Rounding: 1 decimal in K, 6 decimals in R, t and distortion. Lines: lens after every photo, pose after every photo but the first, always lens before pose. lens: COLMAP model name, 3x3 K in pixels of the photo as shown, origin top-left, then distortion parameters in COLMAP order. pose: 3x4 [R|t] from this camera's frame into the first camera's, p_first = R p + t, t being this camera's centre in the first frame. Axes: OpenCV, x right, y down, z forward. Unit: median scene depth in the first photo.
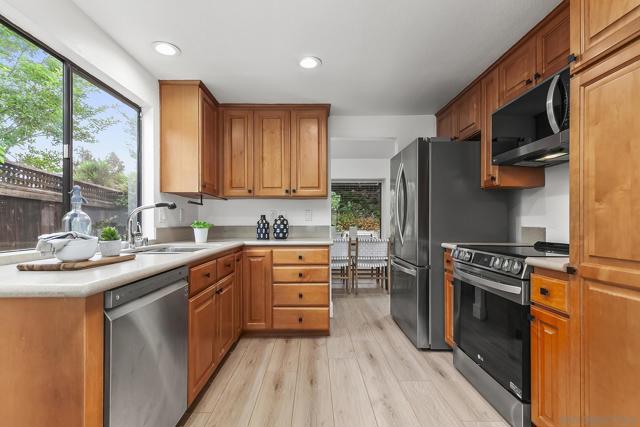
lens RADIAL K [[294.9, 0, 320.8], [0, 294.9, 220.5], [0, 0, 1]] dist [0.000272, -0.000338]
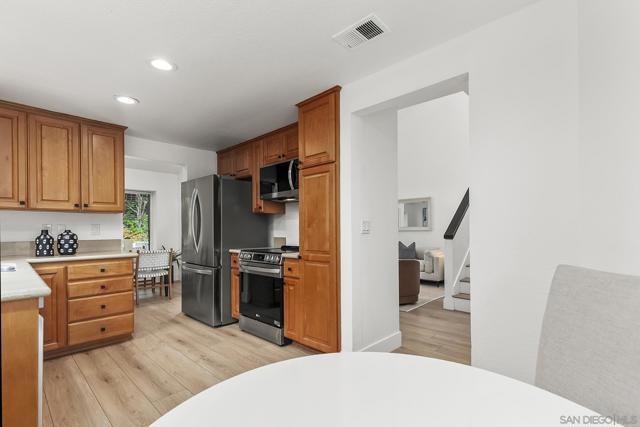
lens RADIAL K [[294.9, 0, 320.8], [0, 294.9, 220.5], [0, 0, 1]] dist [0.000272, -0.000338]
pose [[0.693362, 0.020294, 0.720303, -0.325906], [0.003466, 0.999498, -0.031497, -0.019484], [-0.720581, 0.024335, 0.692944, -0.333017]]
